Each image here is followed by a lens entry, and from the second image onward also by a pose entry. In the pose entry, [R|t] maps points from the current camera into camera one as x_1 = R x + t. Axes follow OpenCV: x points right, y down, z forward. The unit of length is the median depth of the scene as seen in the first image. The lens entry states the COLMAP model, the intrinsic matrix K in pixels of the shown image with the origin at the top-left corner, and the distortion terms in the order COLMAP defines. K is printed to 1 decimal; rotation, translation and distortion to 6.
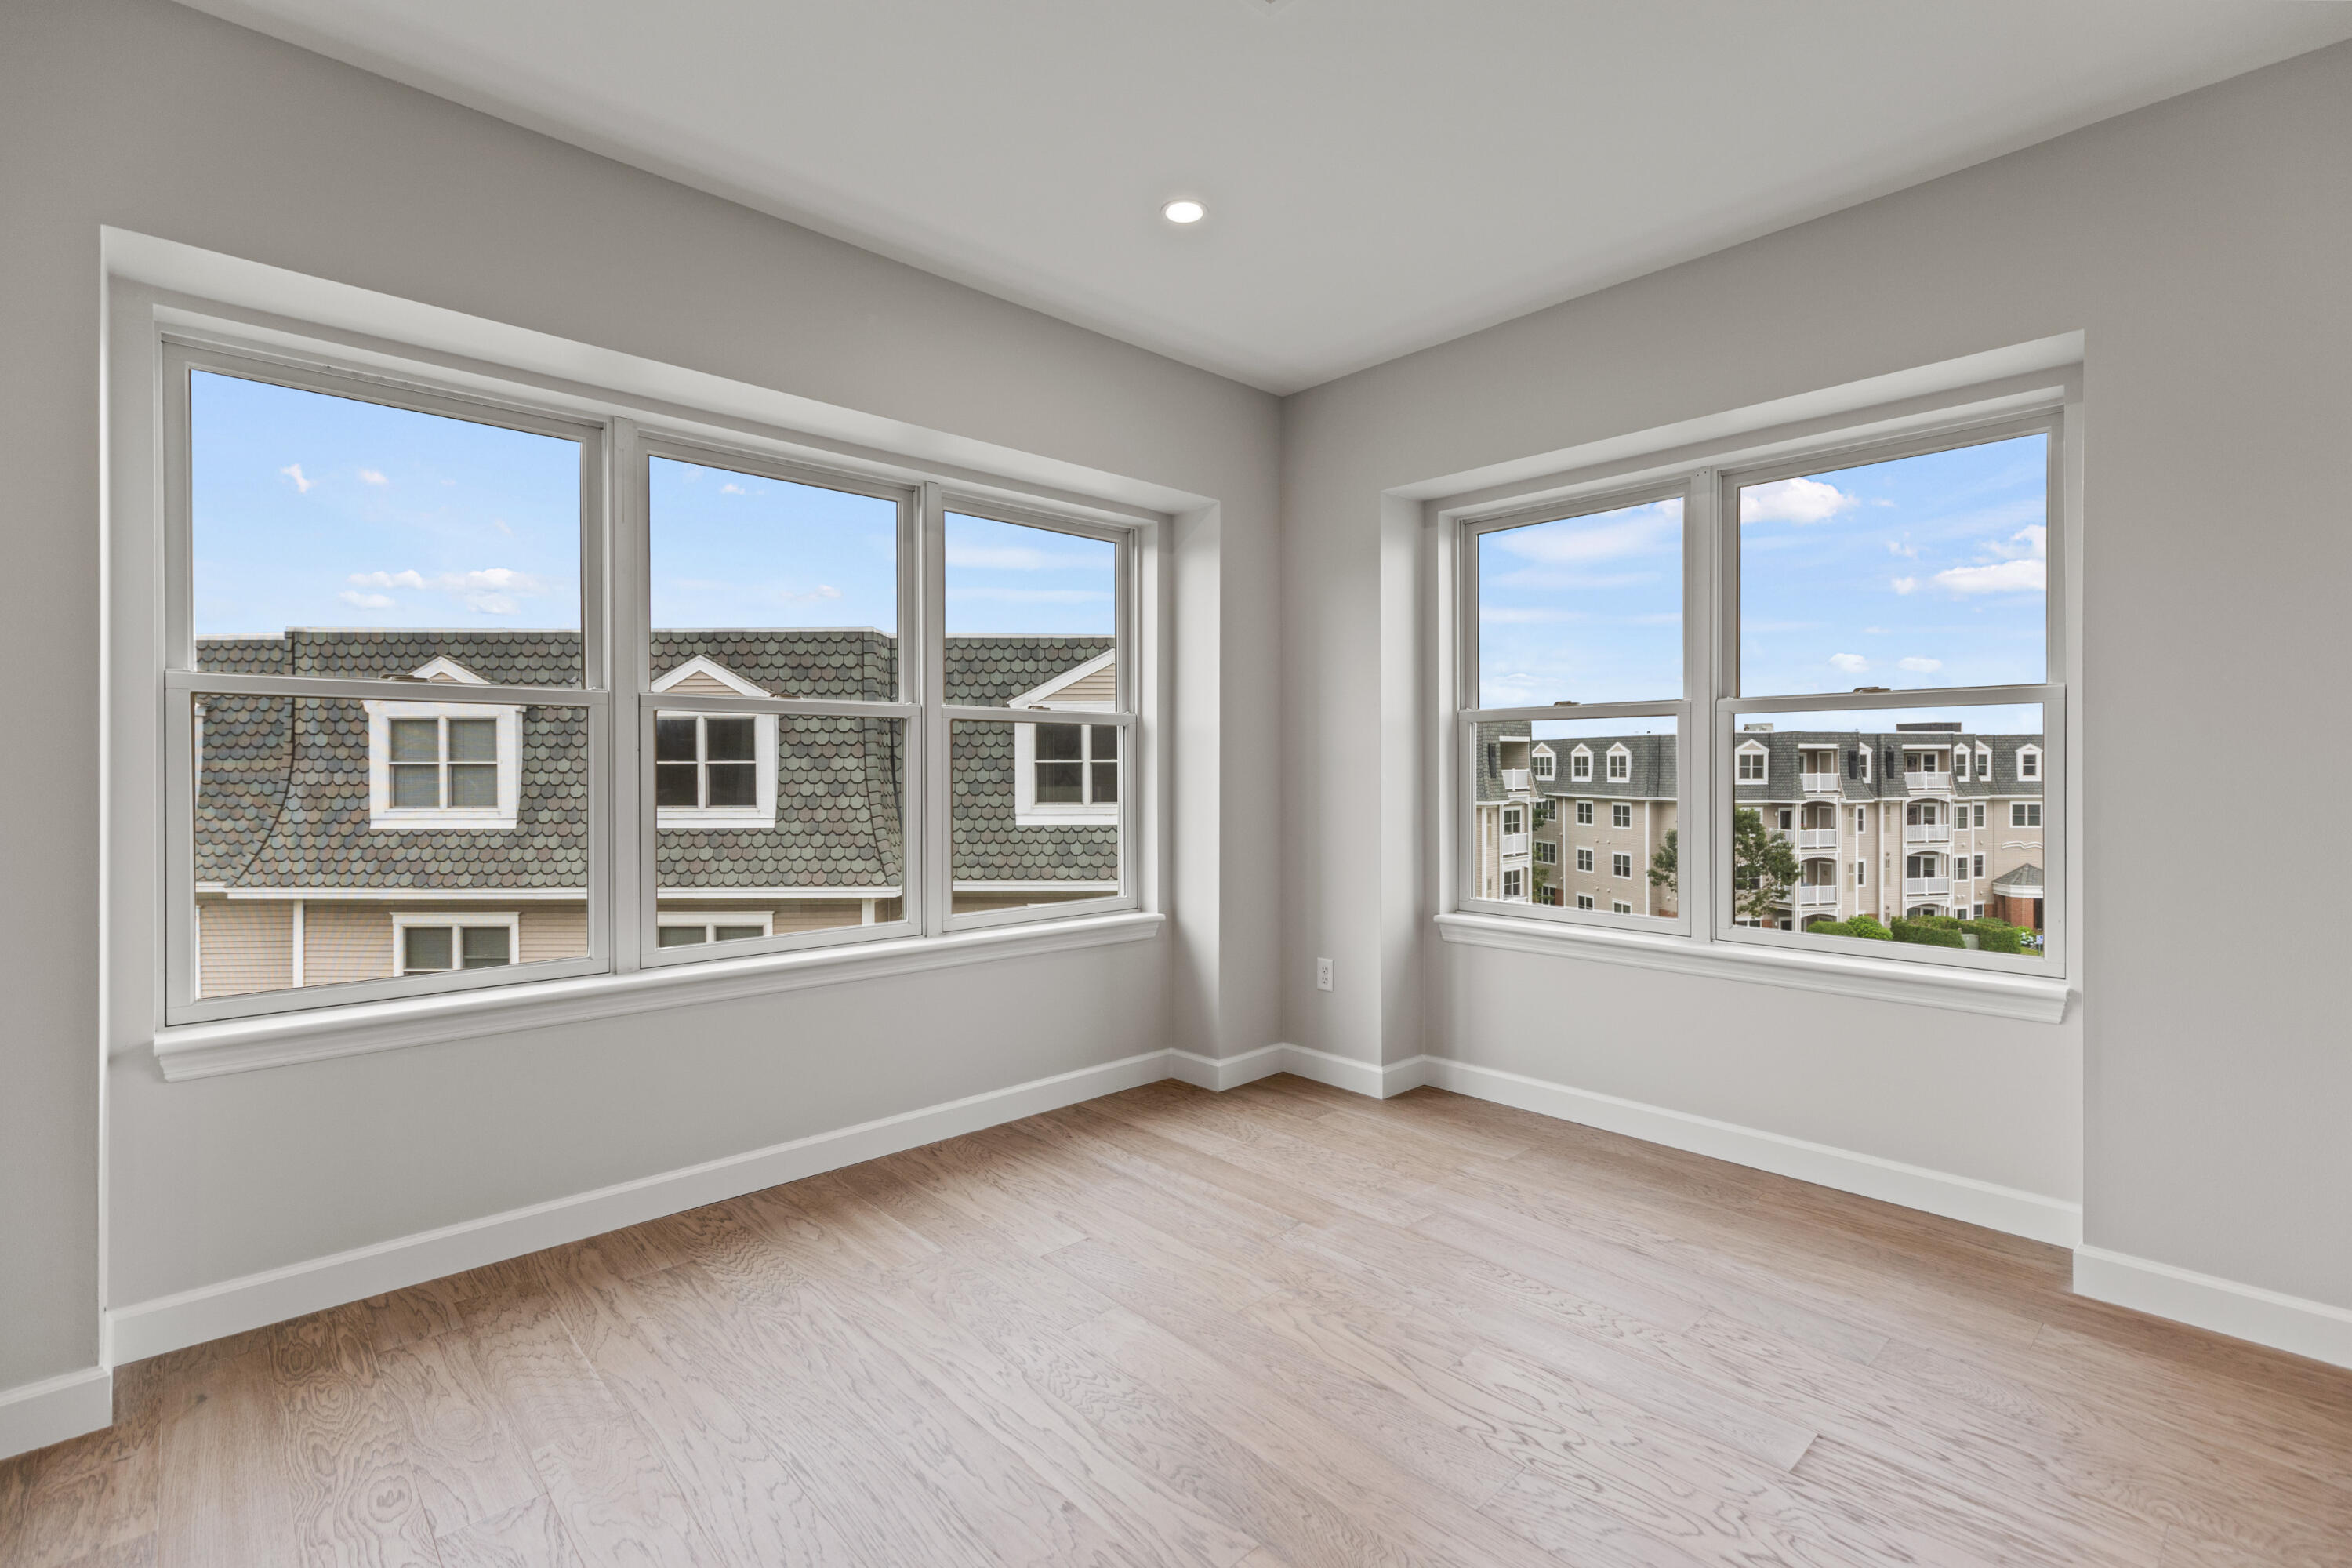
lens RADIAL K [[1046.8, 0, 1195.7], [0, 1046.8, 768.6], [0, 0, 1]] dist [0.004060, -0.000044]
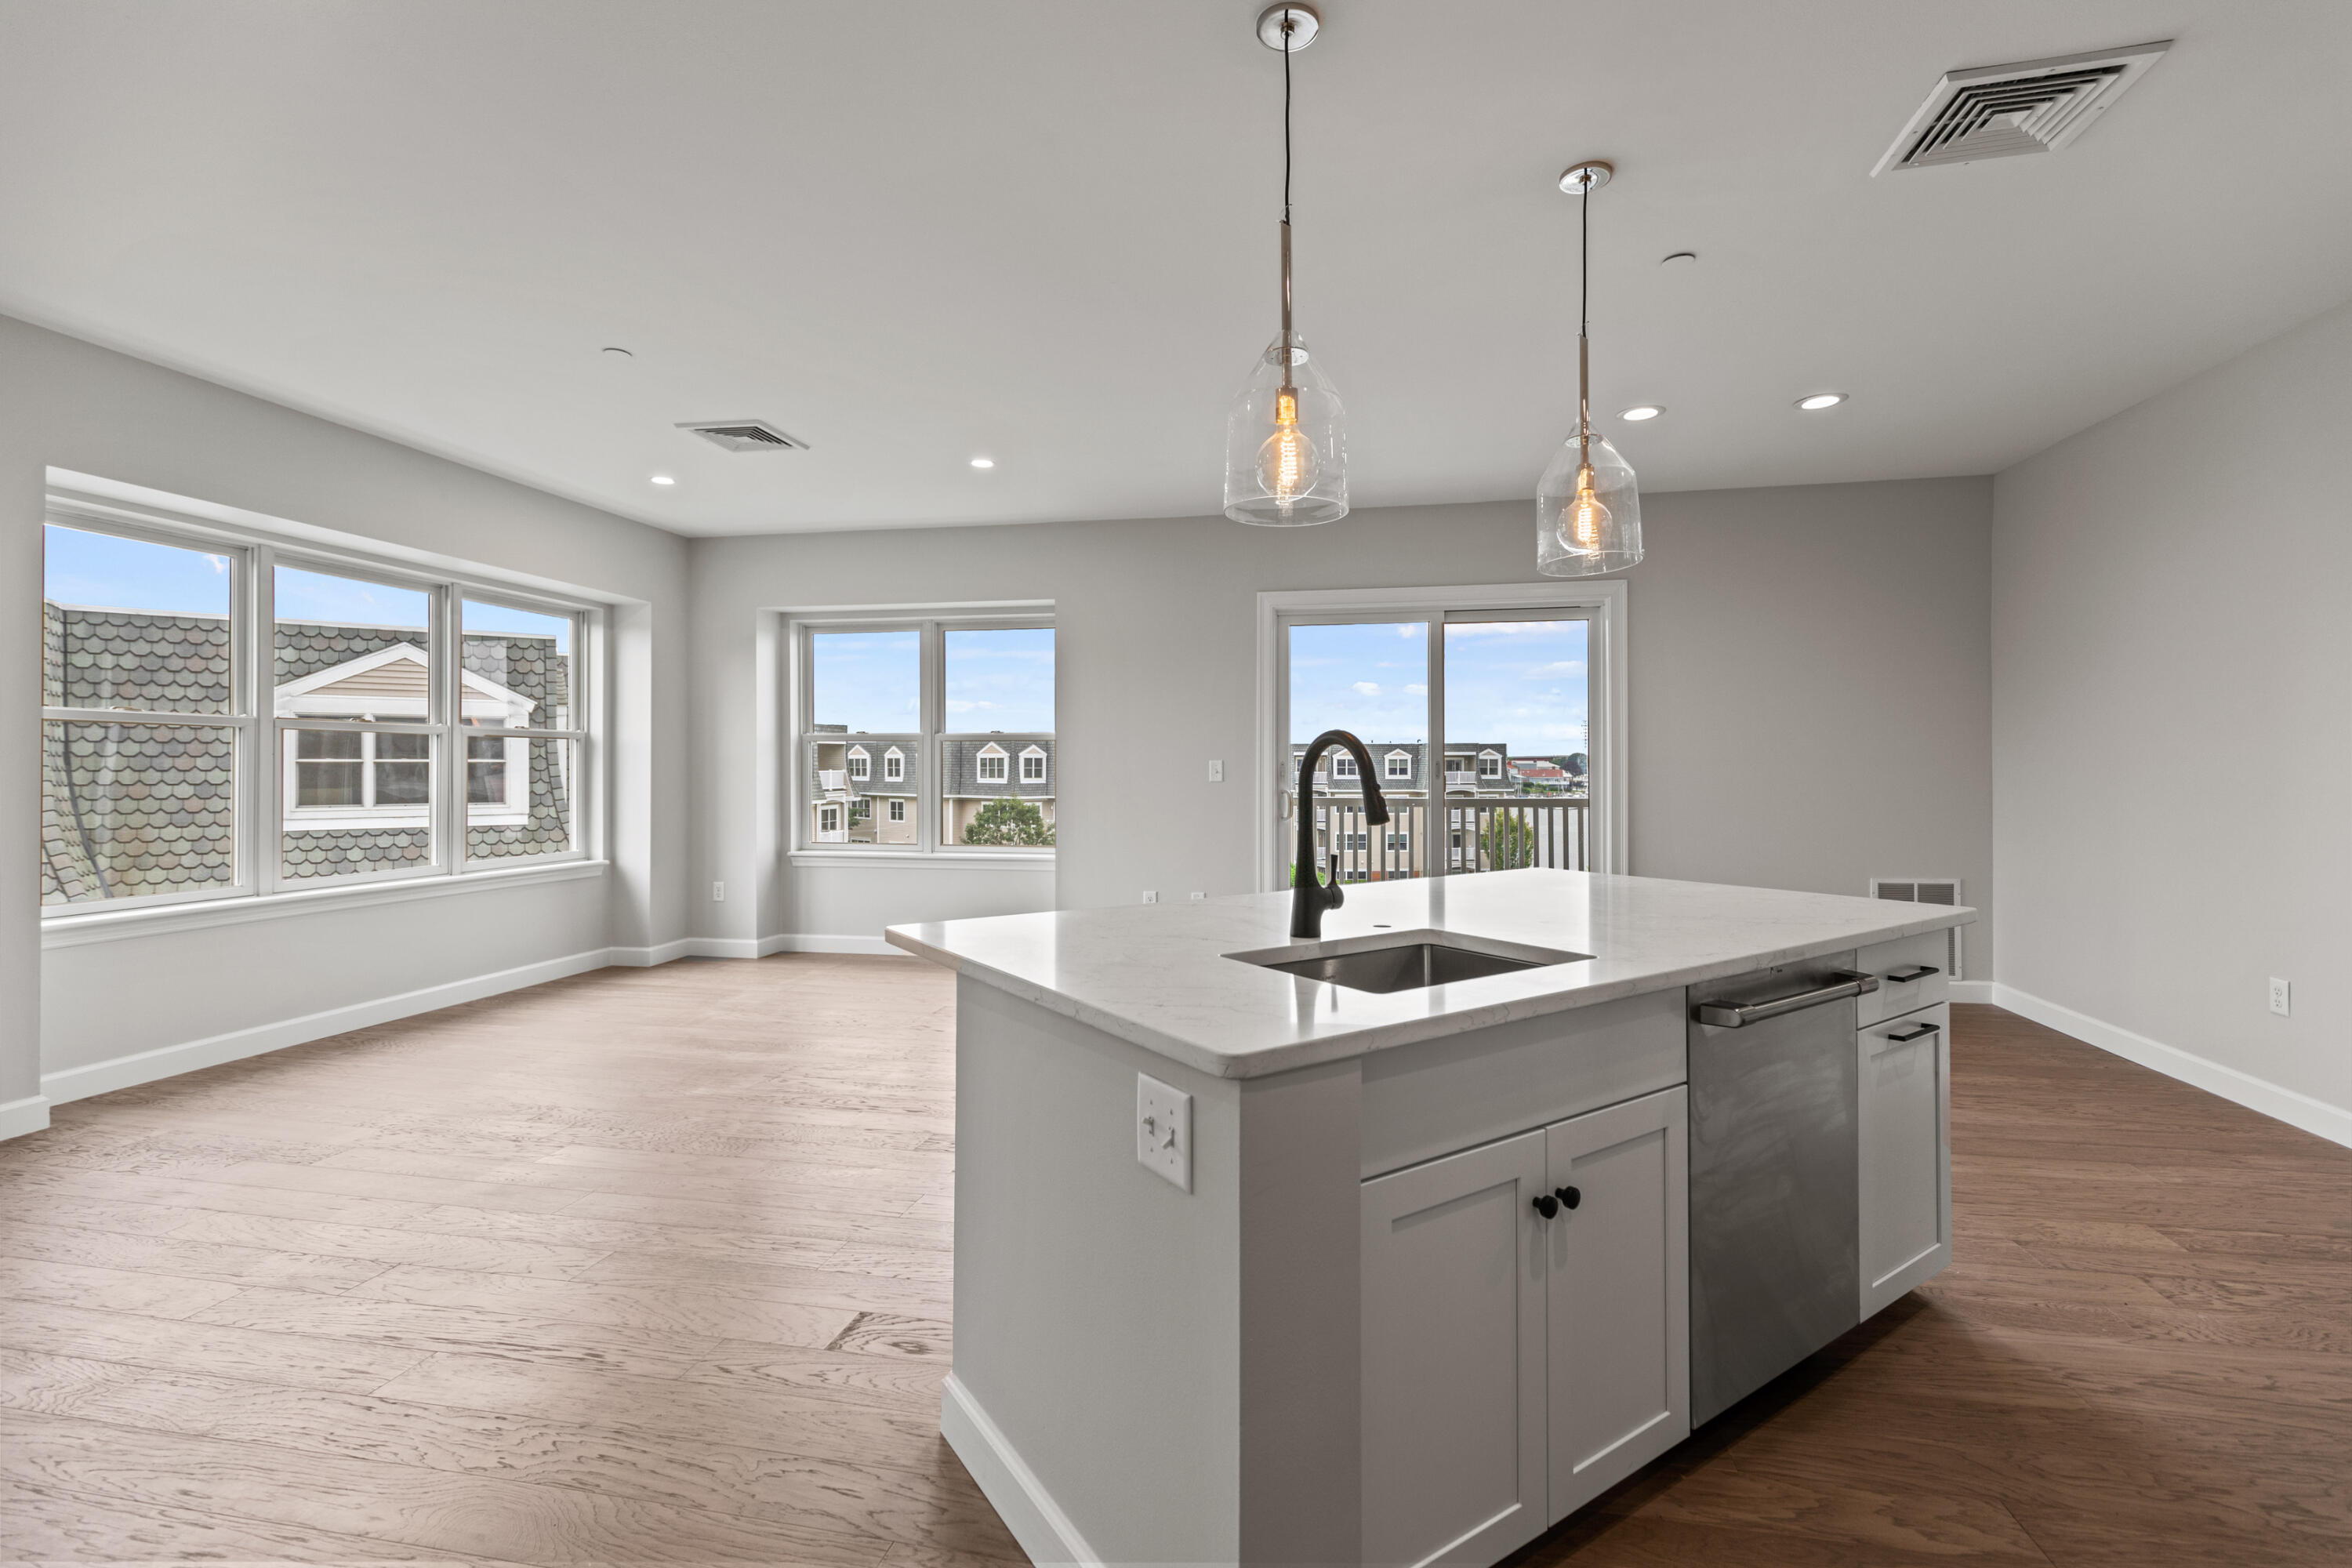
lens RADIAL K [[1046.8, 0, 1188.6], [0, 1046.8, 772.9], [0, 0, 1]] dist [0.004060, -0.000044]
pose [[0.811112, -0.001103, 0.584889, -0.227960], [-0.000610, 0.999996, 0.002731, 0.003595], [-0.584890, -0.002572, 0.811108, -0.730952]]
